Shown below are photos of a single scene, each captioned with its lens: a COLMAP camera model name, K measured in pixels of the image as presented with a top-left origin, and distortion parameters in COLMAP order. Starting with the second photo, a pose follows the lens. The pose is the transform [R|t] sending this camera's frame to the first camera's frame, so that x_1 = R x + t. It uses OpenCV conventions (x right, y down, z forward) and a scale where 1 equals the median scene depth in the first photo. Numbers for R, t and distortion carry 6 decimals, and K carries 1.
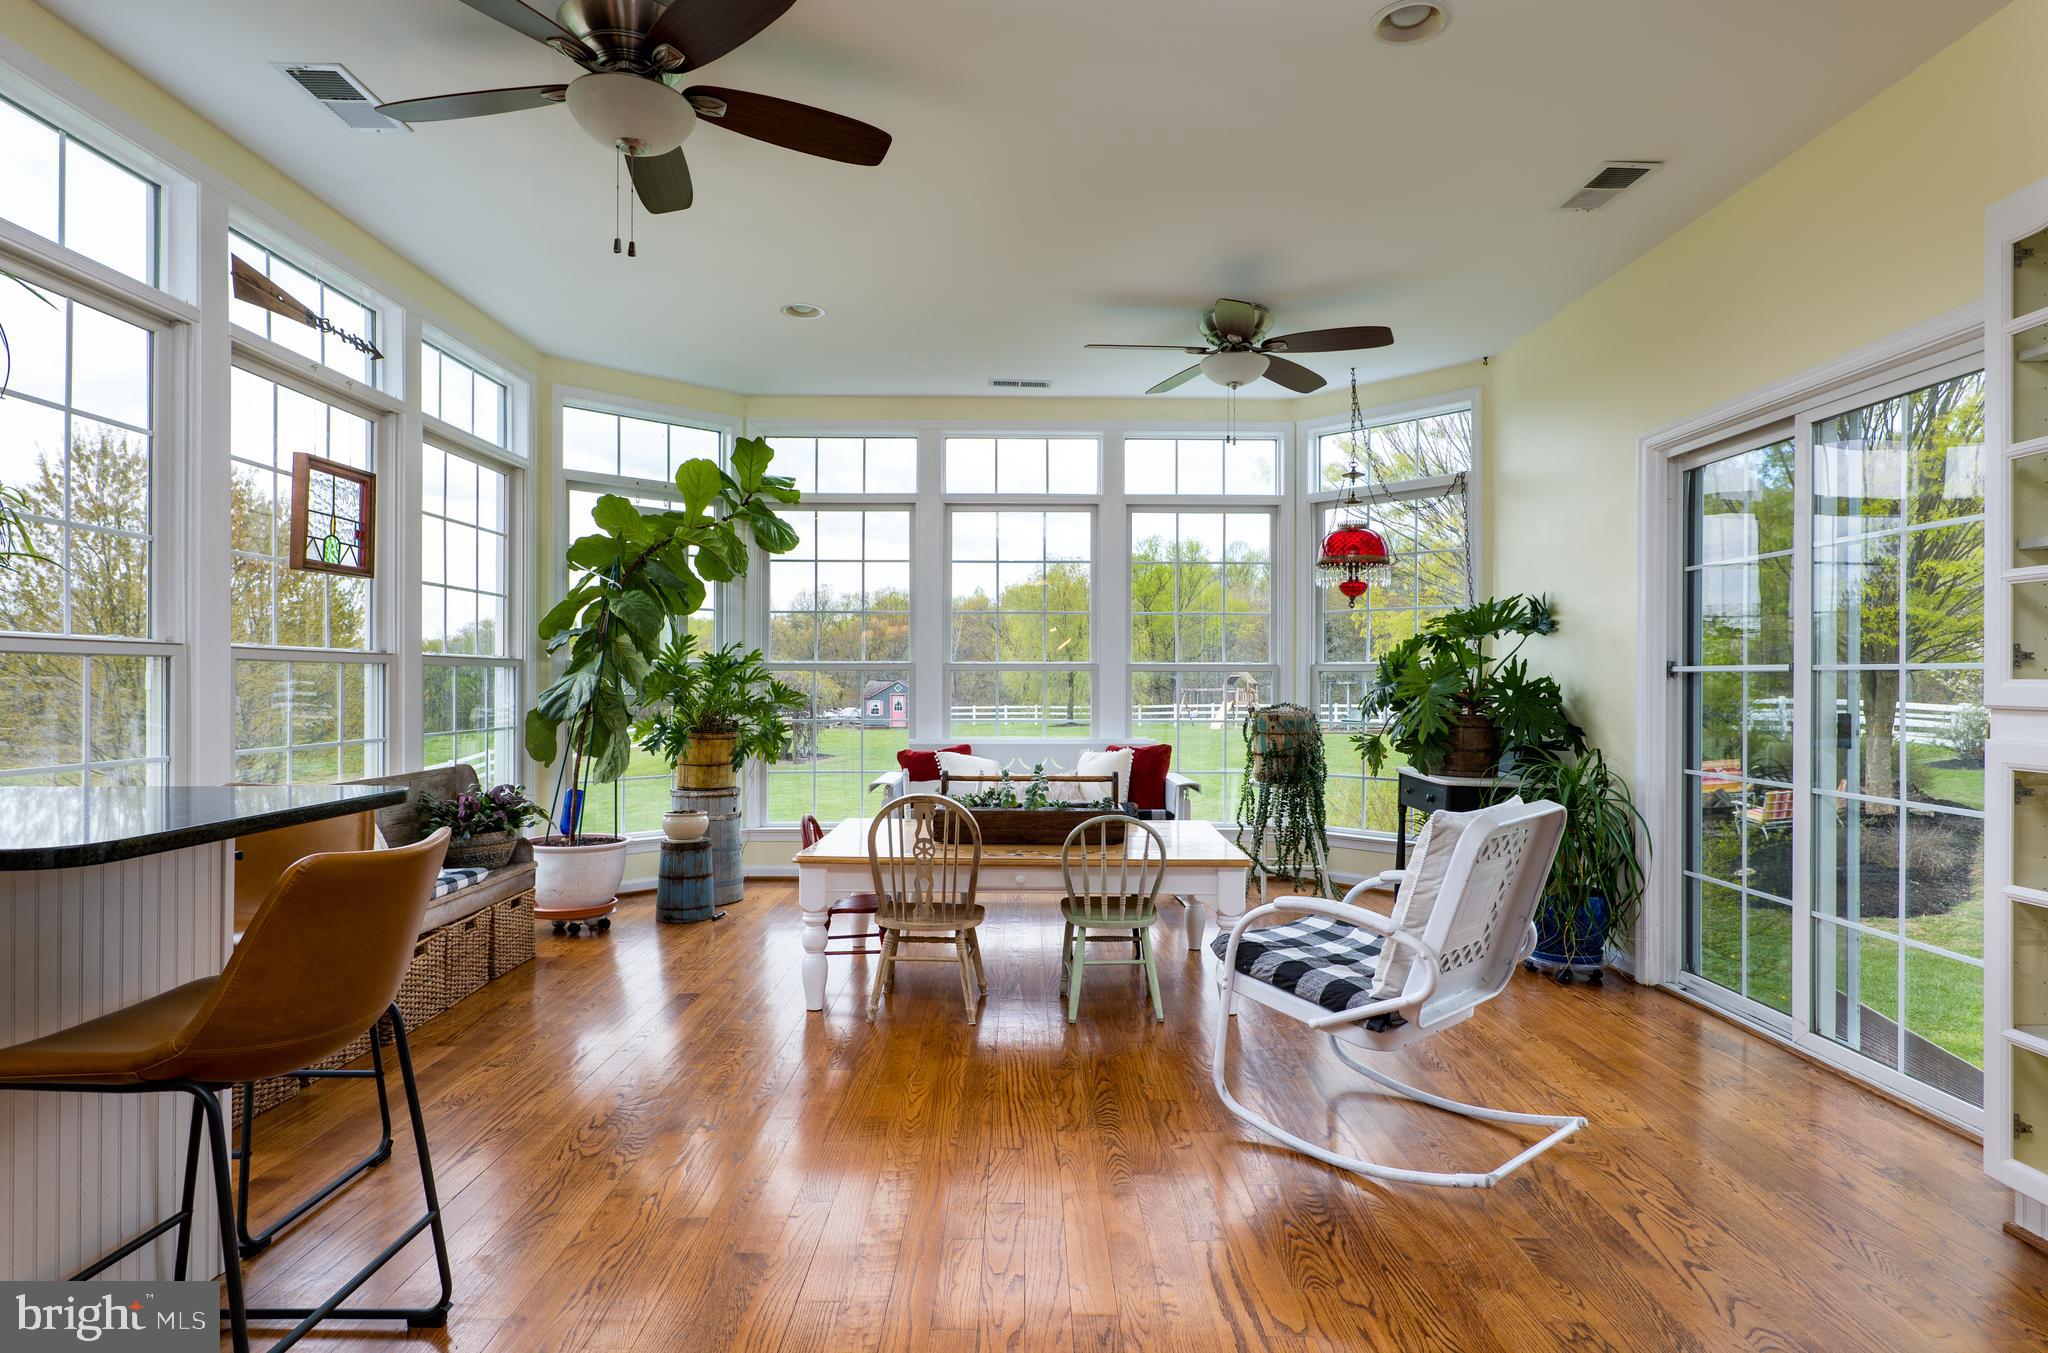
lens RADIAL K [[1075.8, 0, 1024.0], [0, 1075.8, 676.5], [0, 0, 1]] dist [0.000175, 0.000796]
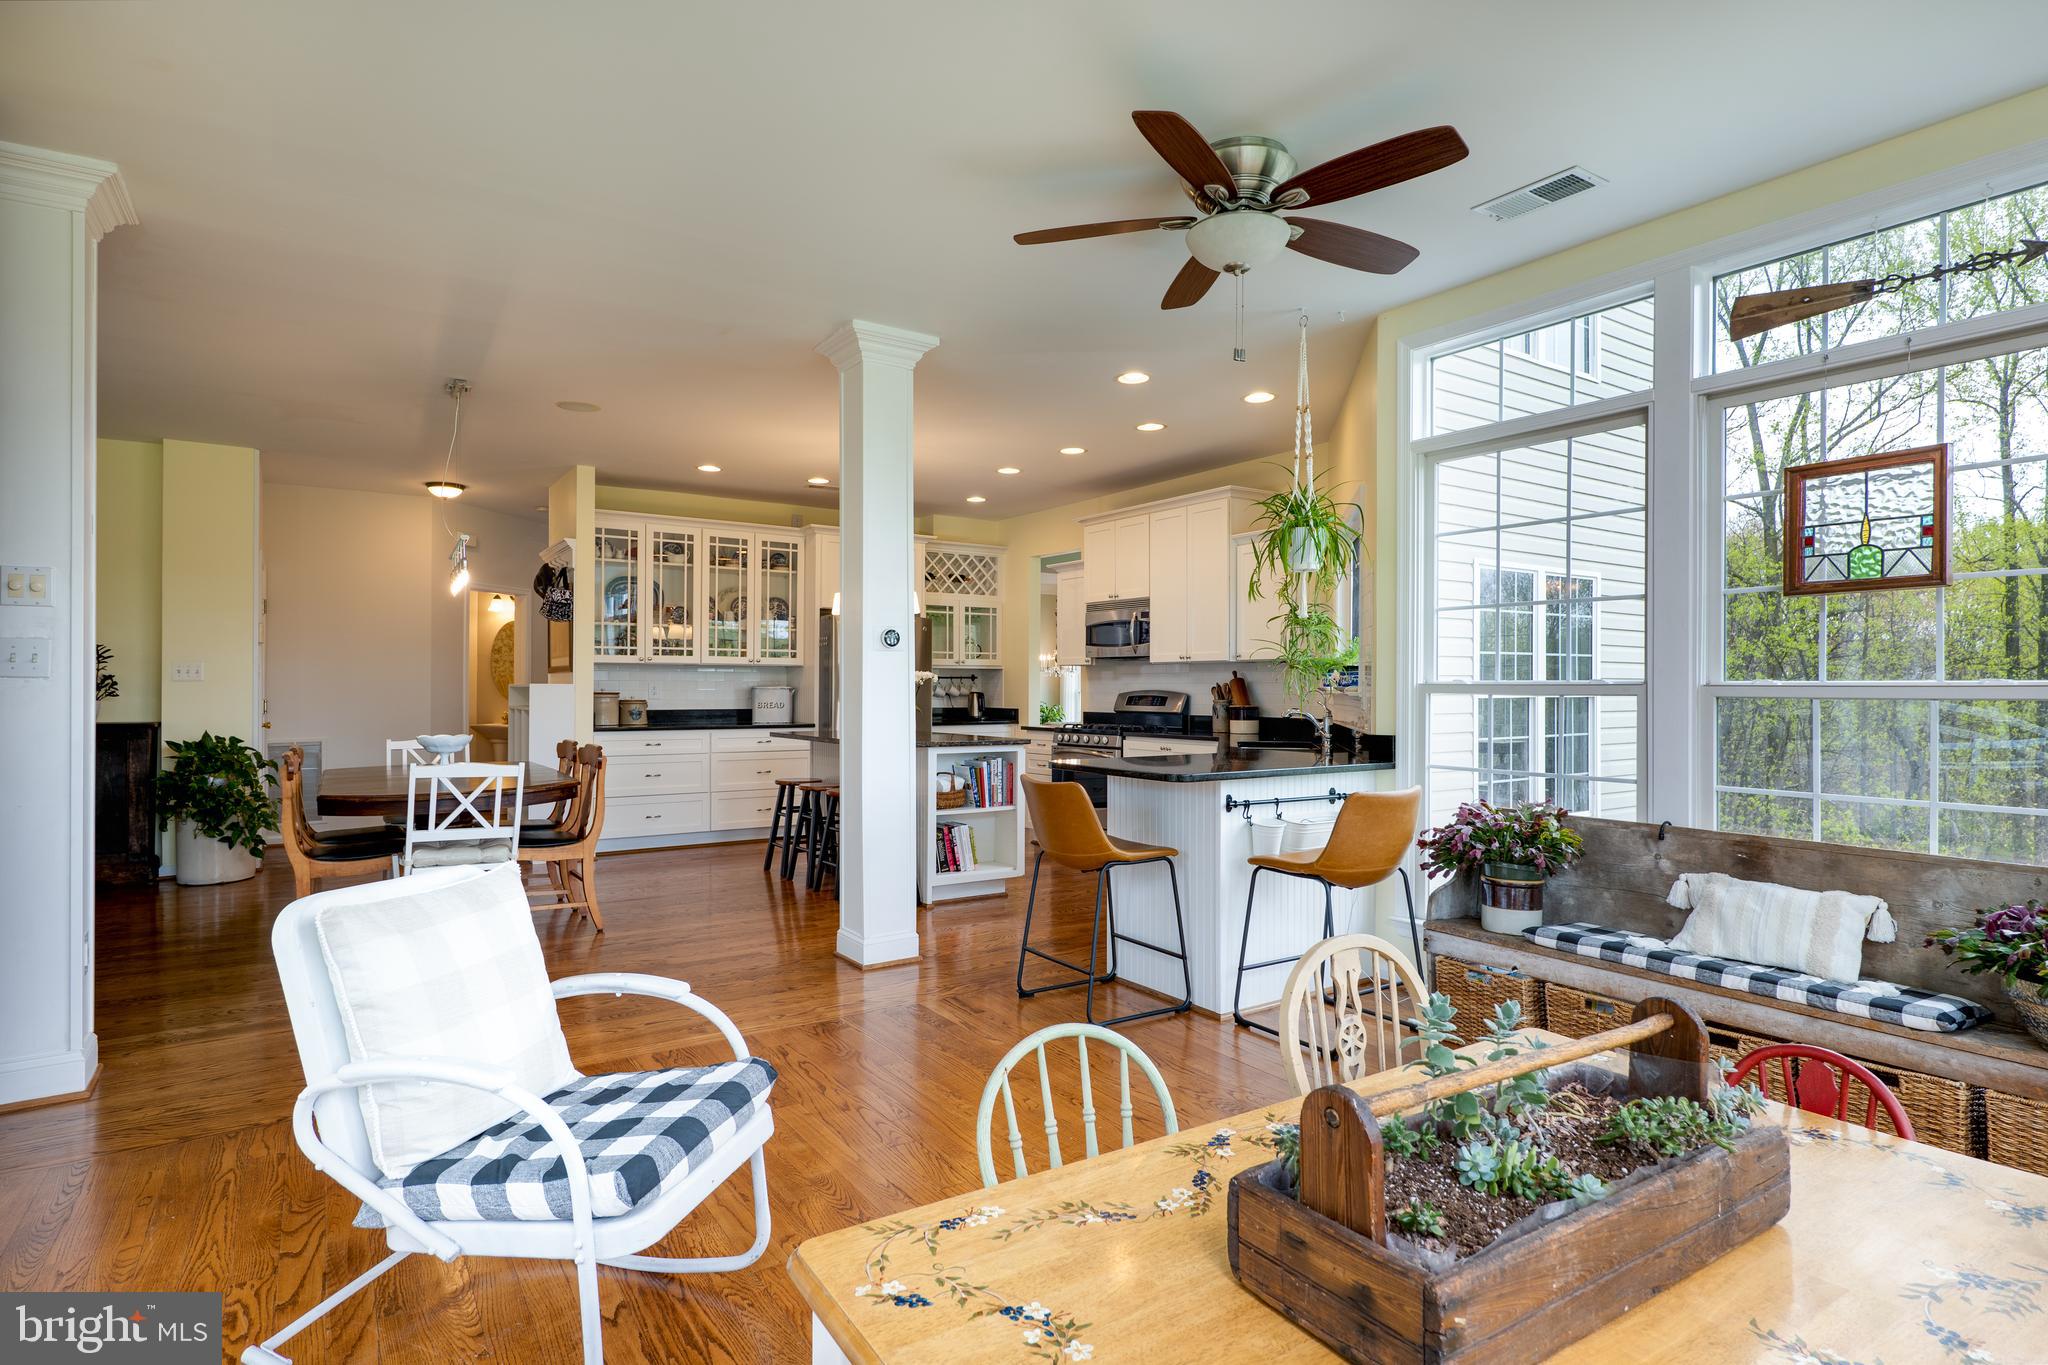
lens RADIAL K [[1067.5, 0, 1024.0], [0, 1067.5, 682.5], [0, 0, 1]] dist [0.000822, 0.000145]
pose [[-0.832601, -0.007414, -0.553823, 0.250369], [-0.002287, 0.999948, -0.009948, -0.011583], [0.553868, -0.007016, -0.832575, 0.960375]]
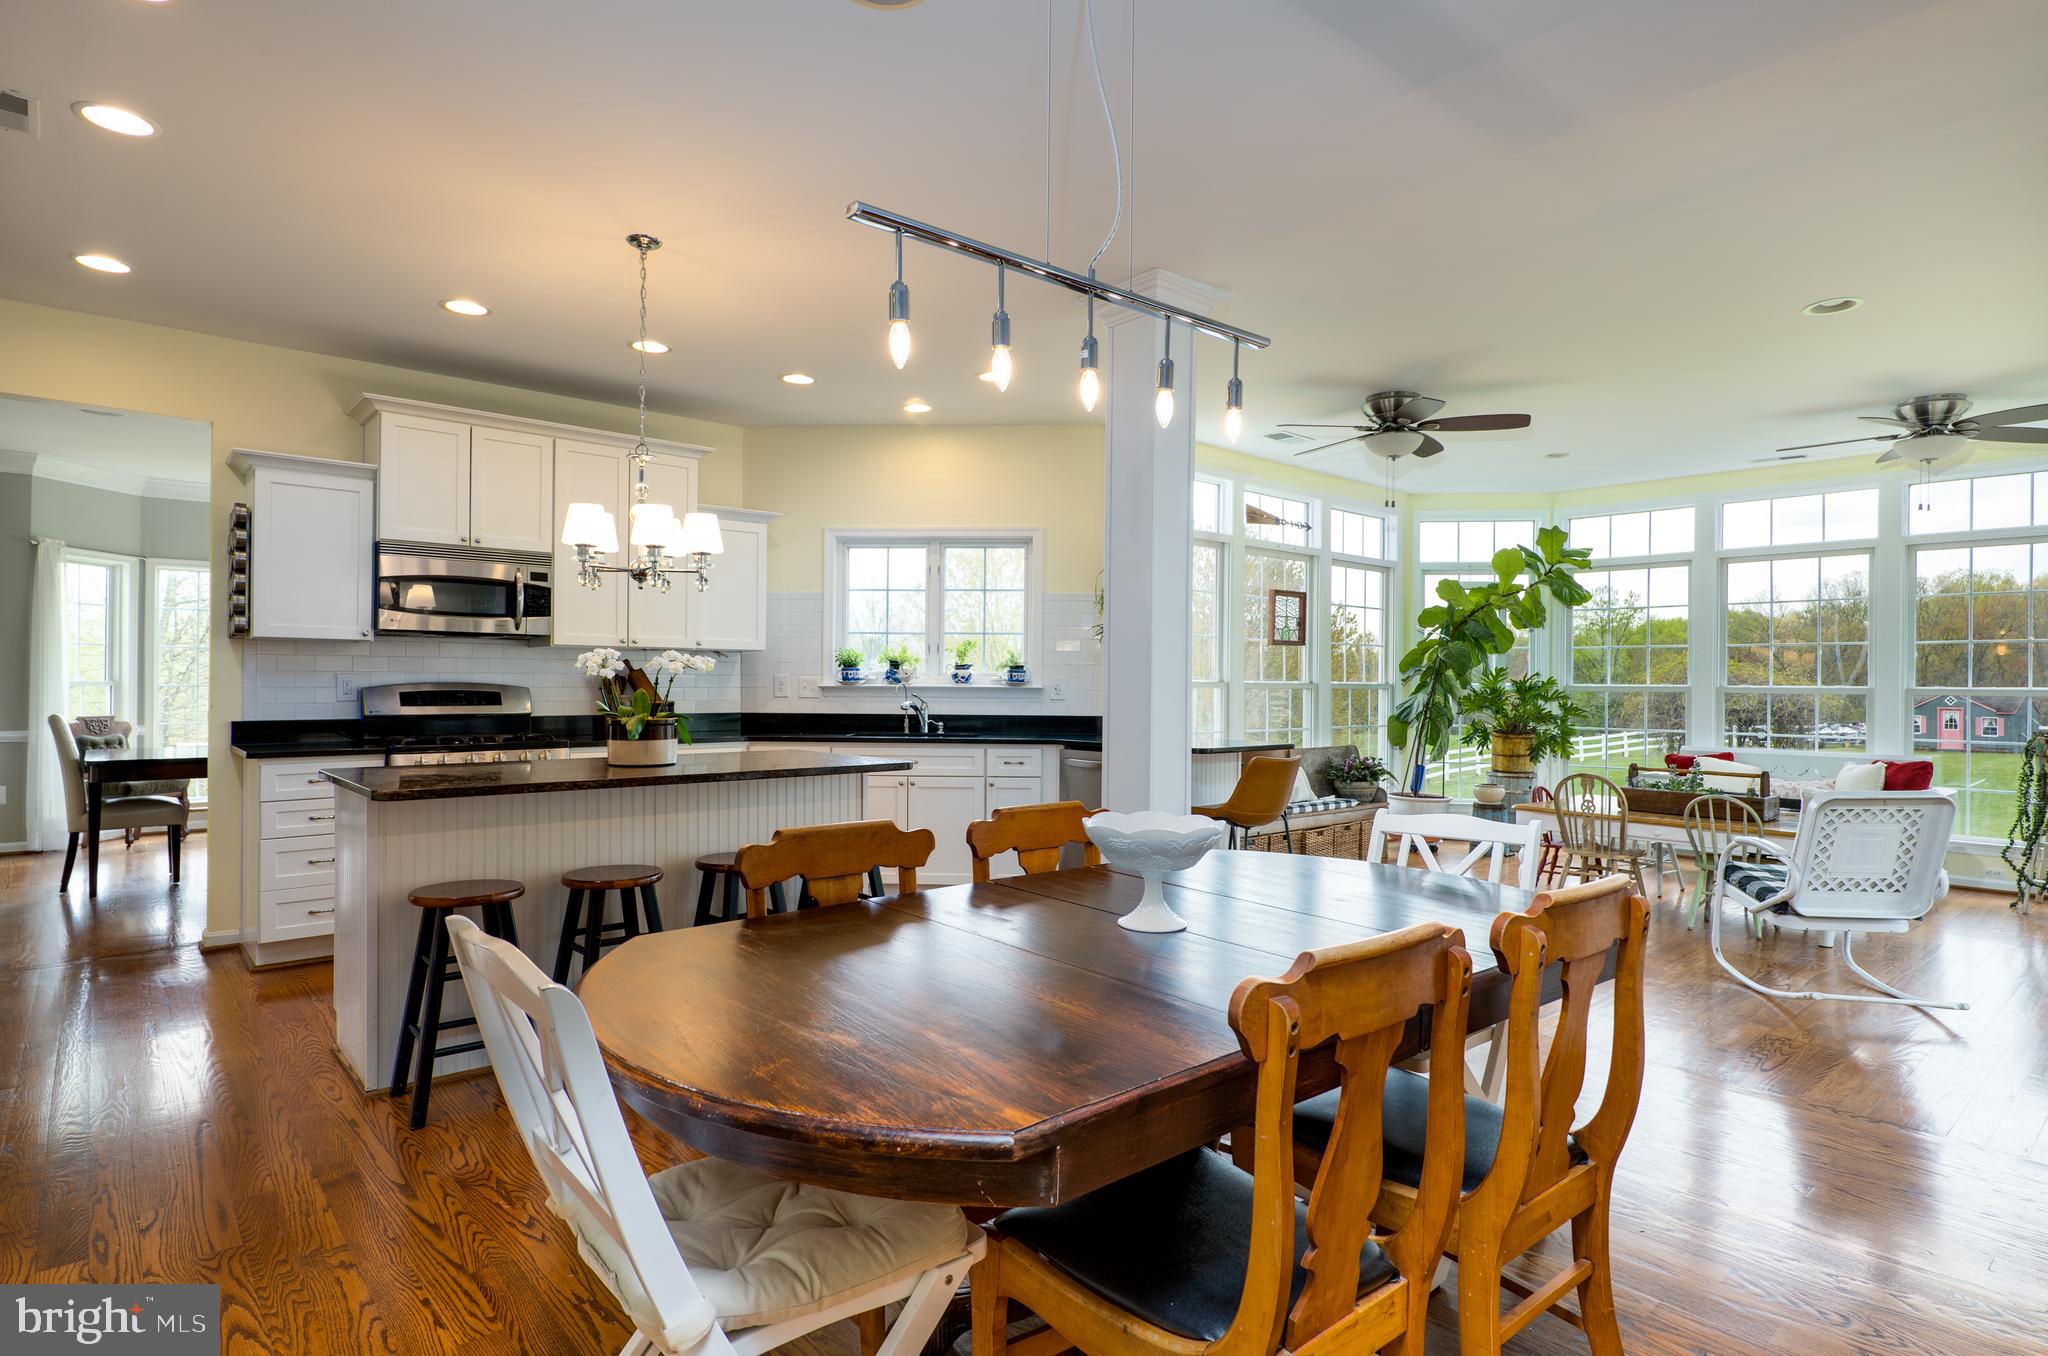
lens RADIAL K [[1075.8, 0, 1024.0], [0, 1075.8, 678.0], [0, 0, 1]] dist [0.000175, 0.000796]
pose [[0.661467, 0.000726, -0.749974, 0.399143], [-0.003679, 0.999991, -0.002276, -0.020338], [0.749965, 0.004265, 0.661464, -0.515034]]
